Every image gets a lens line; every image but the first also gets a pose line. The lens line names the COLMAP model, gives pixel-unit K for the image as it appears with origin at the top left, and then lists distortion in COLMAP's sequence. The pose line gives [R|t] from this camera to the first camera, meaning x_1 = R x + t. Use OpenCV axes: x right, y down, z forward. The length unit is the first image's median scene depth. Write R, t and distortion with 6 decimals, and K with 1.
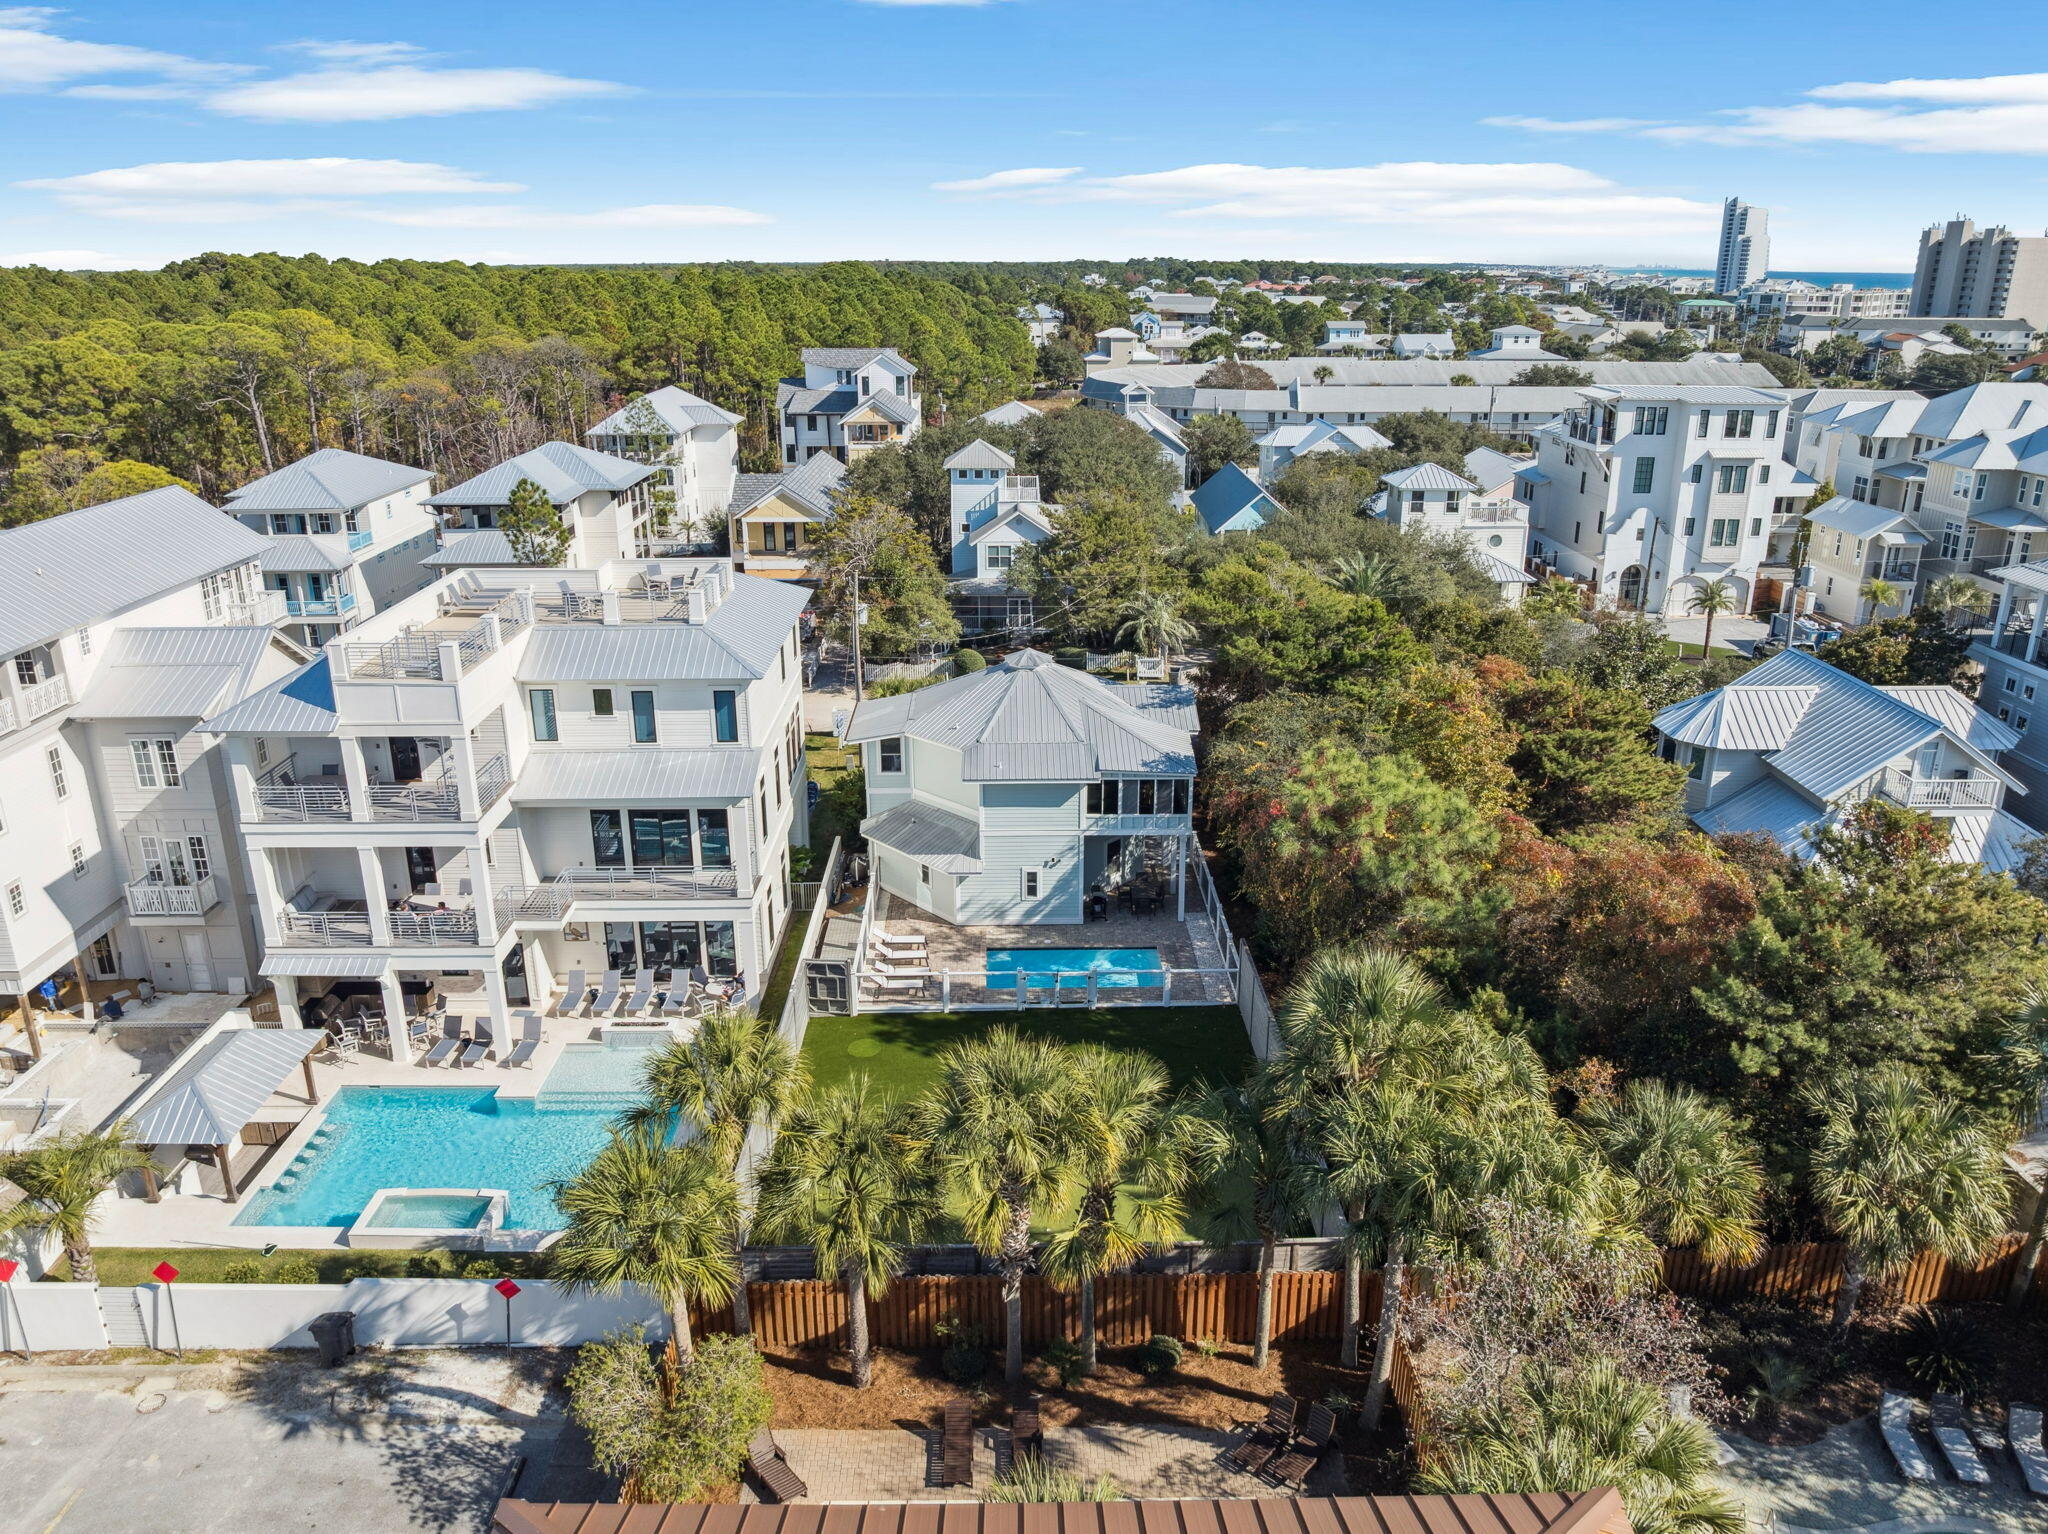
lens RADIAL K [[1423.2, 0, 1024.0], [0, 1423.2, 767.0], [0, 0, 1]] dist [-0.024106, -0.002632]
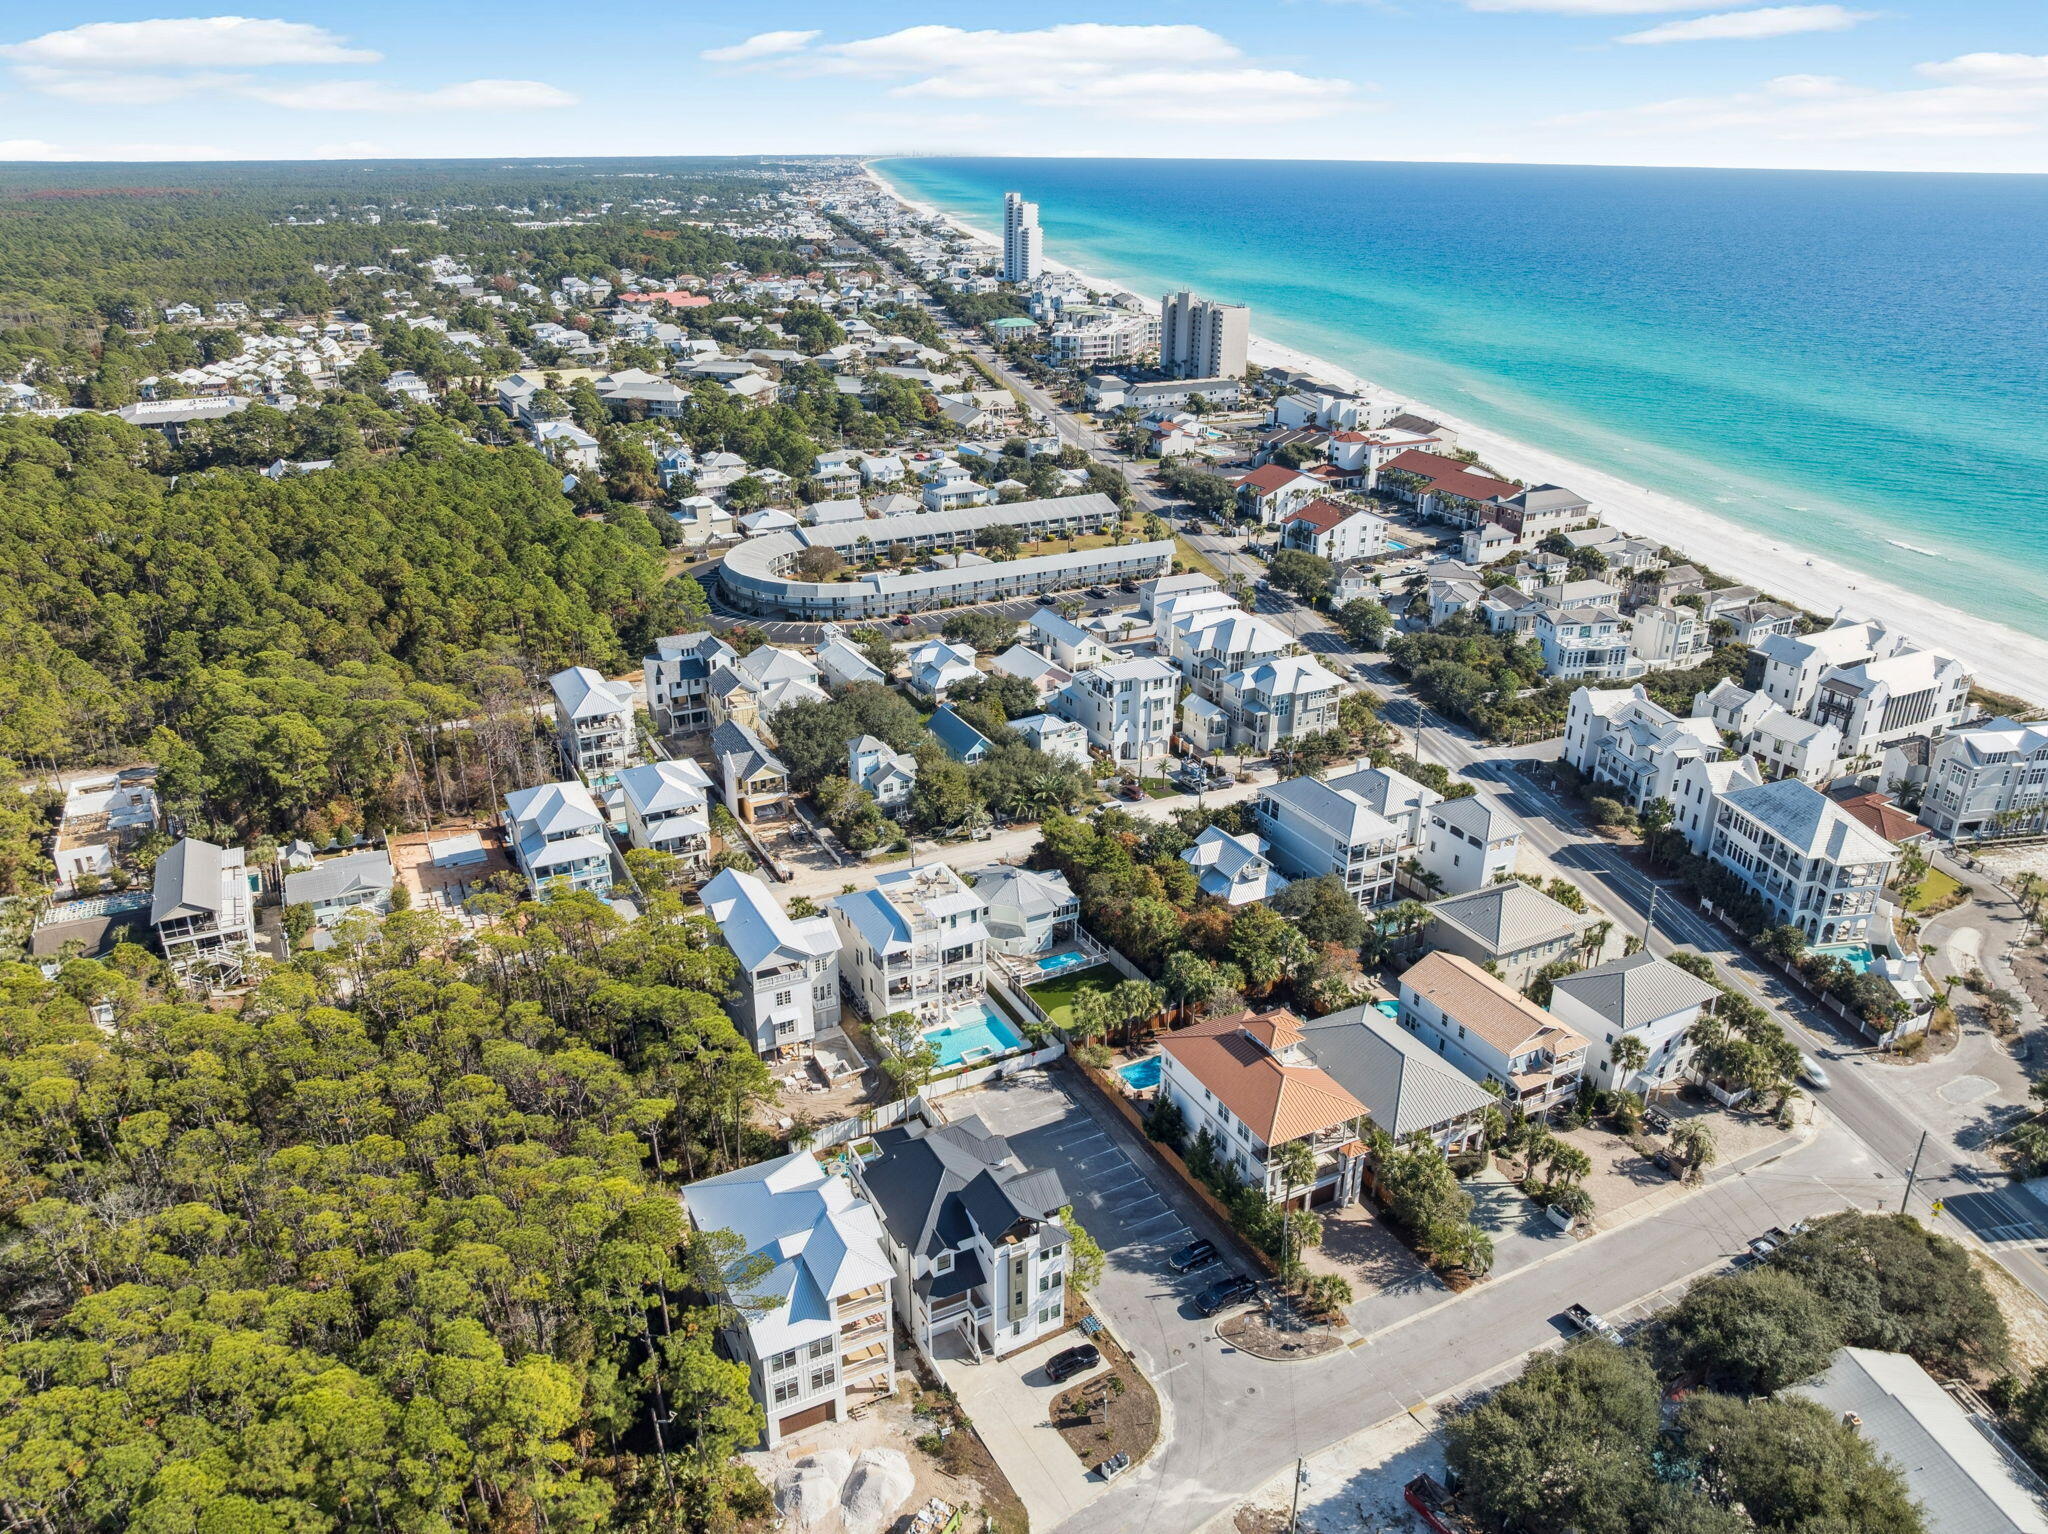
lens RADIAL K [[1423.2, 0, 1024.0], [0, 1423.2, 767.0], [0, 0, 1]] dist [-0.024106, -0.002632]
pose [[0.892281, -0.165149, 0.420191, -1.445431], [0.138814, 0.985966, 0.092743, -0.677616], [-0.429611, -0.024424, 0.902684, -2.150210]]
